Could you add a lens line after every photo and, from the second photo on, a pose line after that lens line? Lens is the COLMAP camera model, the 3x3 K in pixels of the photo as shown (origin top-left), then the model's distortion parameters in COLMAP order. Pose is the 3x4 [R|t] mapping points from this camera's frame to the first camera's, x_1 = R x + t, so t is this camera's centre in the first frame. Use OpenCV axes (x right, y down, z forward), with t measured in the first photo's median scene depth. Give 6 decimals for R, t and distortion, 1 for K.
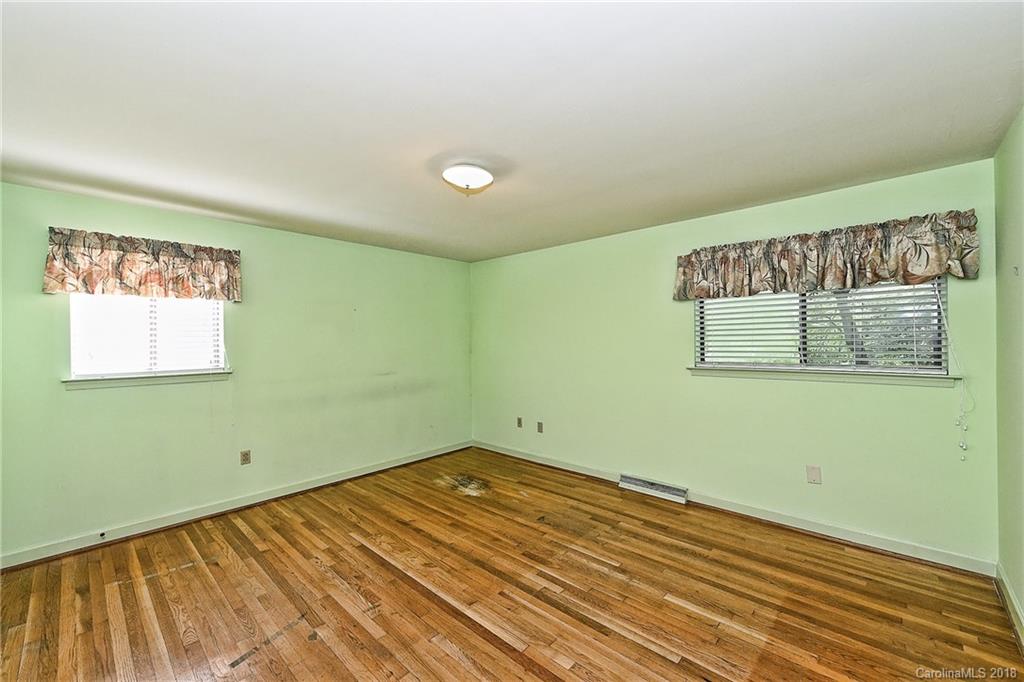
lens RADIAL K [[417.5, 0, 533.1], [0, 417.5, 336.2], [0, 0, 1]] dist [0.001753, -0.000765]
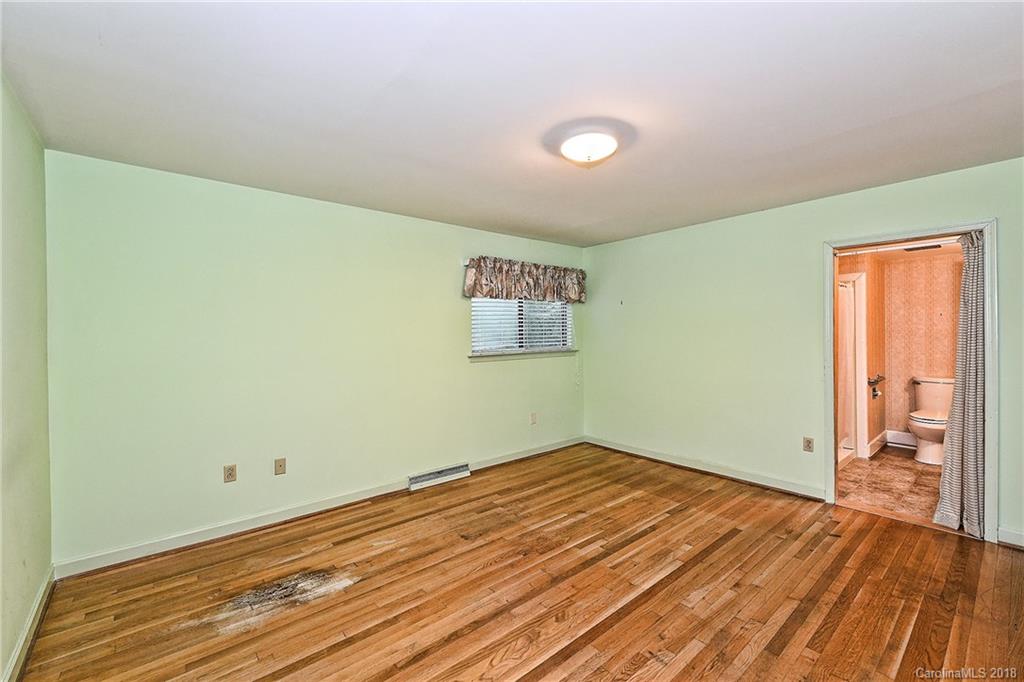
lens RADIAL K [[417.5, 0, 516.1], [0, 417.5, 336.0], [0, 0, 1]] dist [0.001753, -0.000765]
pose [[0.144542, 0.002613, 0.989495, -0.850068], [0.002385, 0.999993, -0.002989, 0.027454], [-0.989496, 0.002792, 0.144534, 0.804858]]
